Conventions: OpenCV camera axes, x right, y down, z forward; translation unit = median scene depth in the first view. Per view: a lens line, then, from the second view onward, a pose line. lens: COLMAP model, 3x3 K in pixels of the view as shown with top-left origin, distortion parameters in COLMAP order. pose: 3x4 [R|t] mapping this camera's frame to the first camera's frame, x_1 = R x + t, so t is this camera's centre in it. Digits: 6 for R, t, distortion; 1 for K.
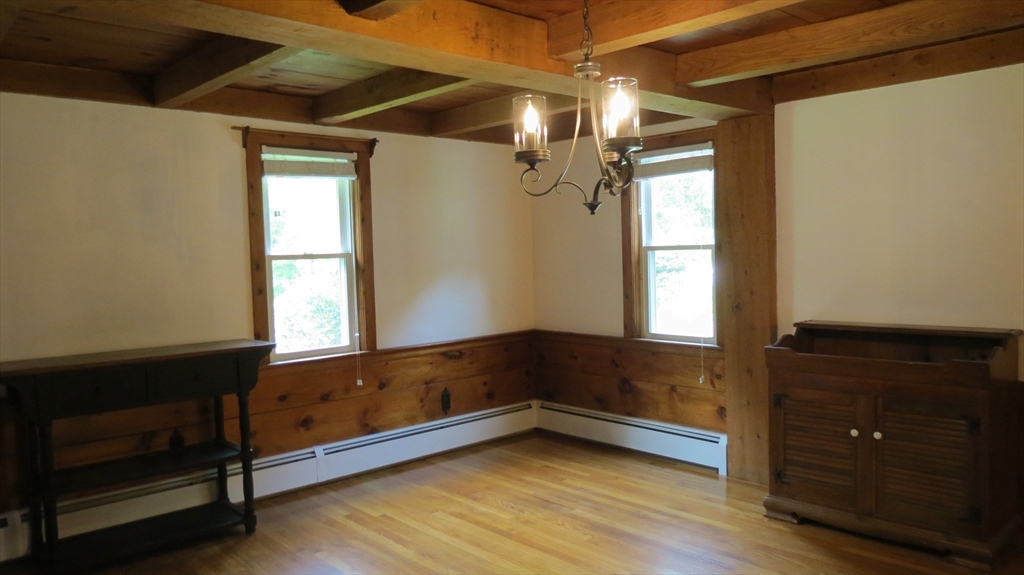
lens RADIAL K [[741.7, 0, 518.2], [0, 741.7, 288.3], [0, 0, 1]] dist [-0.024170, 0.003896]
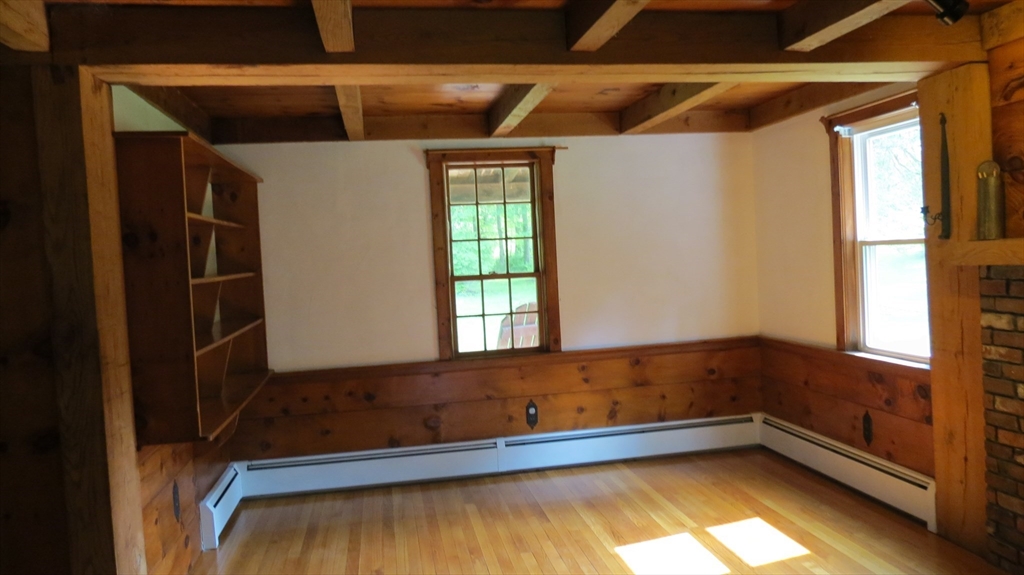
lens RADIAL K [[741.7, 0, 518.2], [0, 741.7, 288.3], [0, 0, 1]] dist [-0.024170, 0.003896]
pose [[0.839845, 0.002219, -0.542822, 0.323665], [0.005374, 0.999909, 0.012403, -0.017257], [0.542800, -0.013334, 0.839756, 0.105541]]
